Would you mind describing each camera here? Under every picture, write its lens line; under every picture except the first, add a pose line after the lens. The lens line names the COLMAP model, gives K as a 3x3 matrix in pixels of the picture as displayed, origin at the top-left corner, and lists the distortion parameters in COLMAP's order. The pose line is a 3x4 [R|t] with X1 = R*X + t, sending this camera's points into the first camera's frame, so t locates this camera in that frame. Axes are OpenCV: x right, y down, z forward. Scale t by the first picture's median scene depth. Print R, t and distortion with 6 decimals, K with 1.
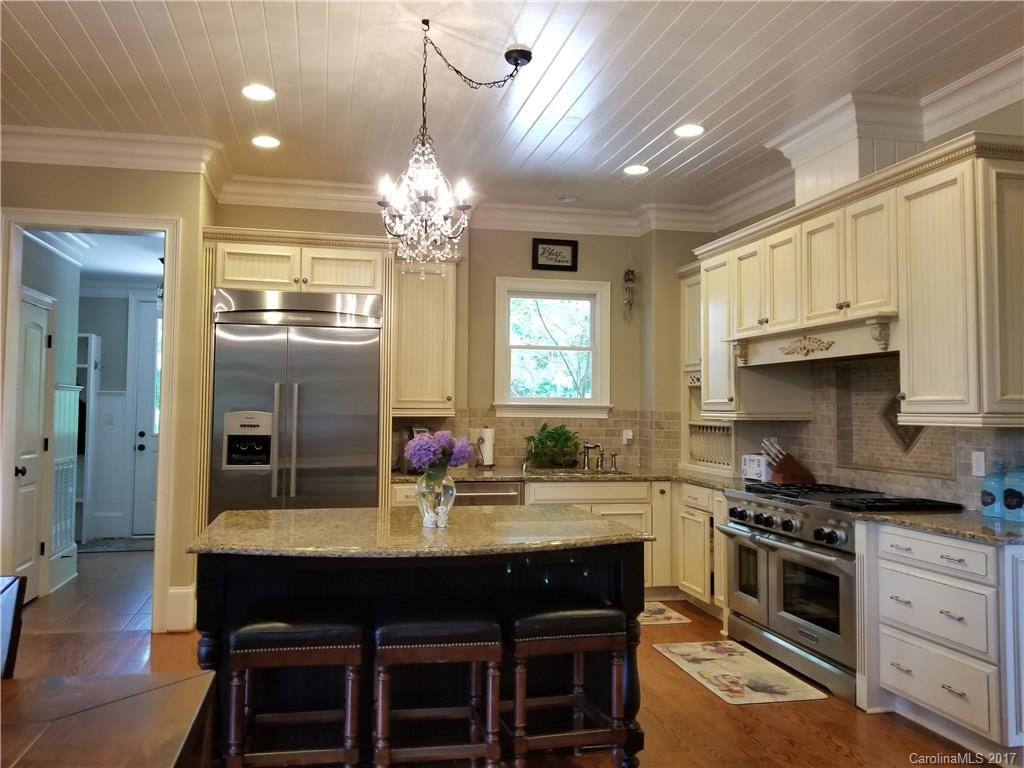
lens RADIAL K [[808.0, 0, 494.9], [0, 808.0, 376.6], [0, 0, 1]] dist [0.117195, -0.196465]
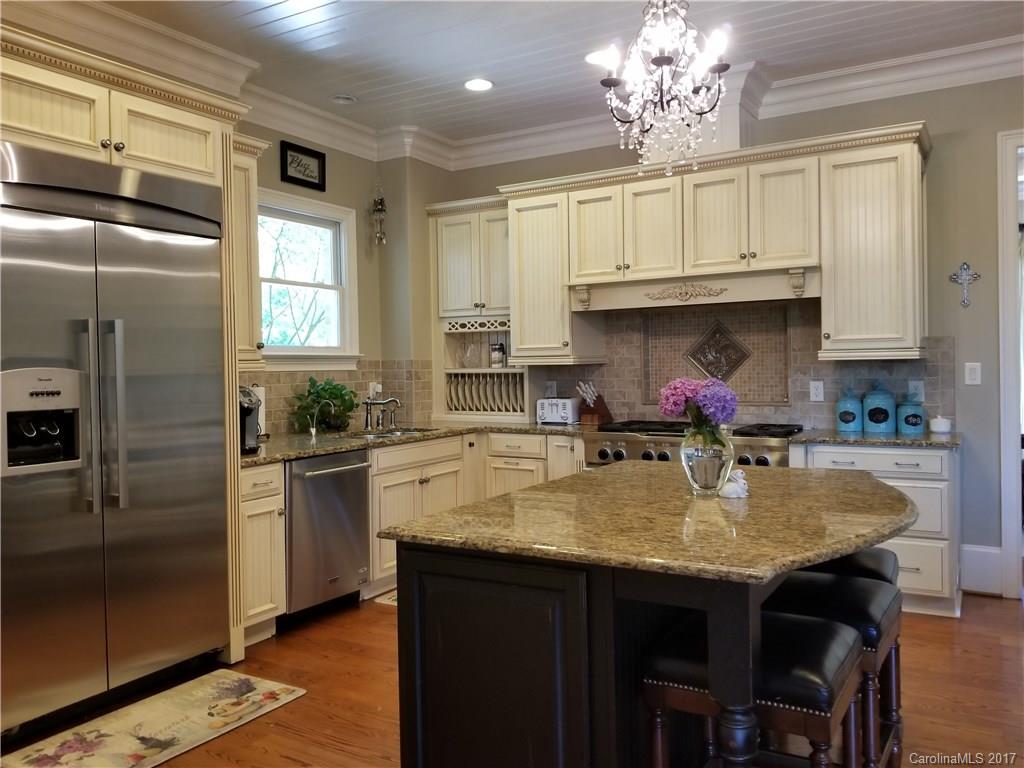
lens RADIAL K [[808.0, 0, 494.9], [0, 808.0, 376.6], [0, 0, 1]] dist [0.117195, -0.196465]
pose [[0.683642, -0.032999, 0.729071, -0.490490], [-0.005635, 0.998709, 0.050487, 0.018073], [-0.729796, -0.038623, 0.682574, 0.382245]]
